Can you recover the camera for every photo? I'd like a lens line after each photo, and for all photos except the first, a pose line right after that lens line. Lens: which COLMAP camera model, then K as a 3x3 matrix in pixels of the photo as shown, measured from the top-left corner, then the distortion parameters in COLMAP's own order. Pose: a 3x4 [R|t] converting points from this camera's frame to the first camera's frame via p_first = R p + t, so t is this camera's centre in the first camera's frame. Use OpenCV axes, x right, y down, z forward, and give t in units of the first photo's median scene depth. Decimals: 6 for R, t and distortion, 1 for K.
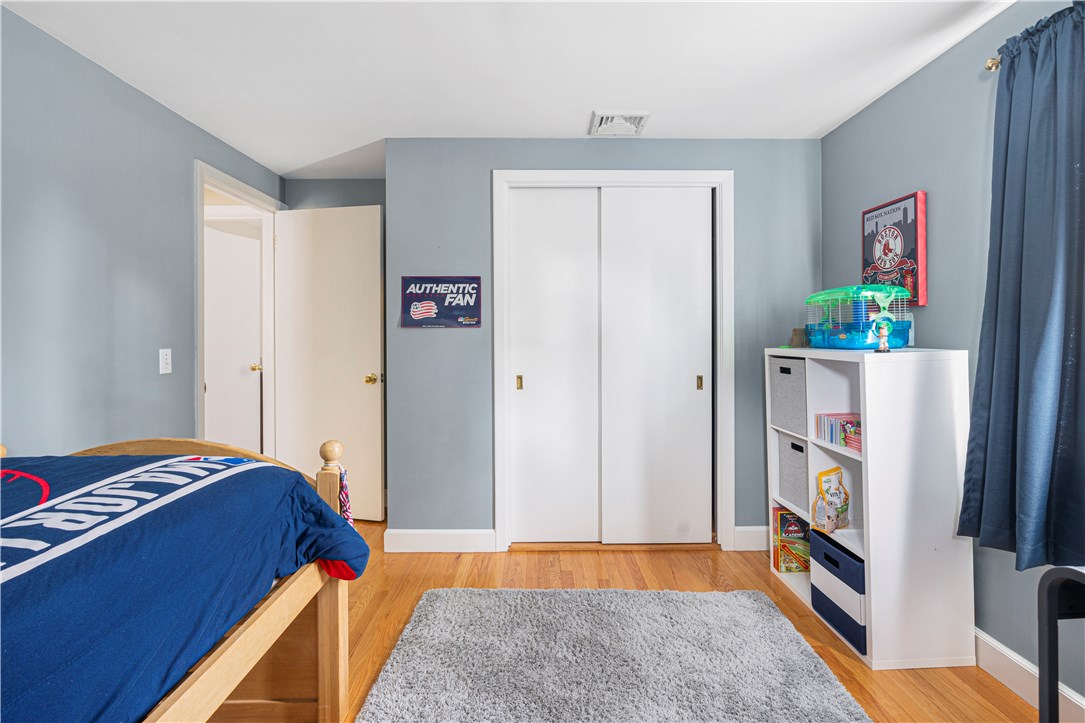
lens RADIAL K [[503.8, 0, 540.5], [0, 503.8, 338.0], [0, 0, 1]] dist [-0.000926, -0.000180]
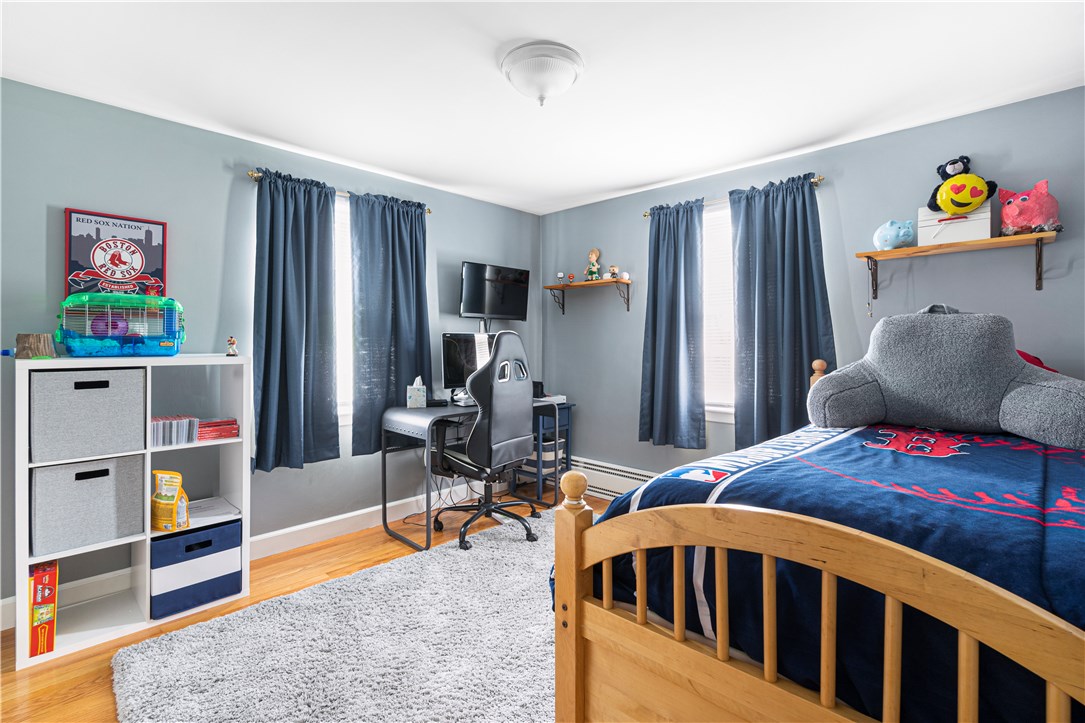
lens RADIAL K [[503.8, 0, 540.5], [0, 503.8, 338.0], [0, 0, 1]] dist [-0.000926, -0.000180]
pose [[-0.706479, 0.008633, 0.707681, -0.662075], [0.003878, 0.999958, -0.008328, -0.003755], [-0.707723, -0.003139, -0.706483, 1.117197]]
